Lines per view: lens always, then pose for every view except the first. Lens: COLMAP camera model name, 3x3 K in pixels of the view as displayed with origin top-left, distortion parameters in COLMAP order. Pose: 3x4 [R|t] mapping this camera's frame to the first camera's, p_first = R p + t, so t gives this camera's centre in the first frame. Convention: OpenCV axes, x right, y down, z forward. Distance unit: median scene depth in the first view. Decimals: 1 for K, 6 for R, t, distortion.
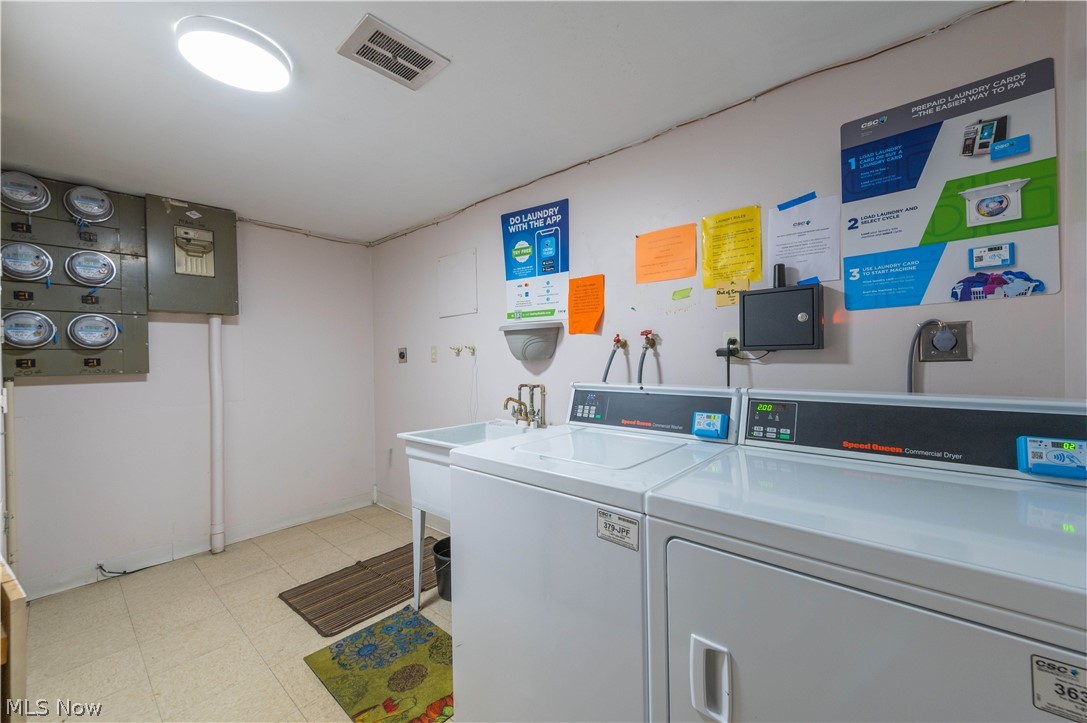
lens RADIAL K [[430.1, 0, 554.4], [0, 430.1, 360.7], [0, 0, 1]] dist [0.020858, -0.005143]
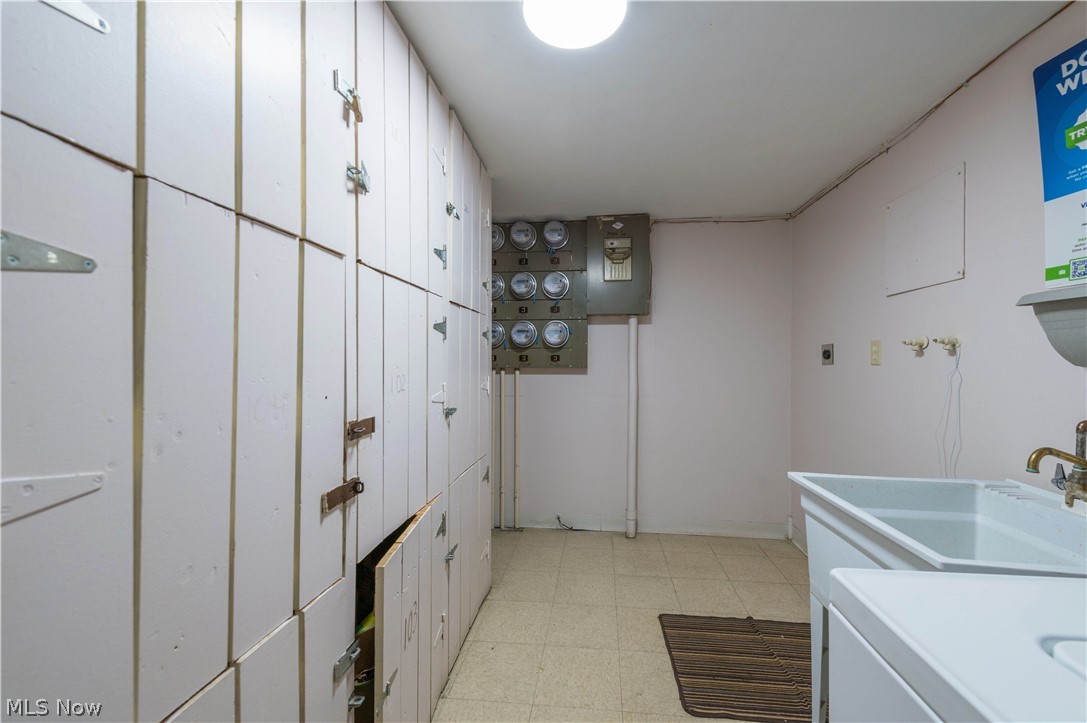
lens RADIAL K [[430.1, 0, 554.4], [0, 430.1, 360.7], [0, 0, 1]] dist [0.020858, -0.005143]
pose [[0.573986, 0.019200, -0.818640, -0.020769], [-0.016132, 0.999796, 0.012137, -0.004039], [0.818706, 0.006240, 0.574179, 0.257123]]
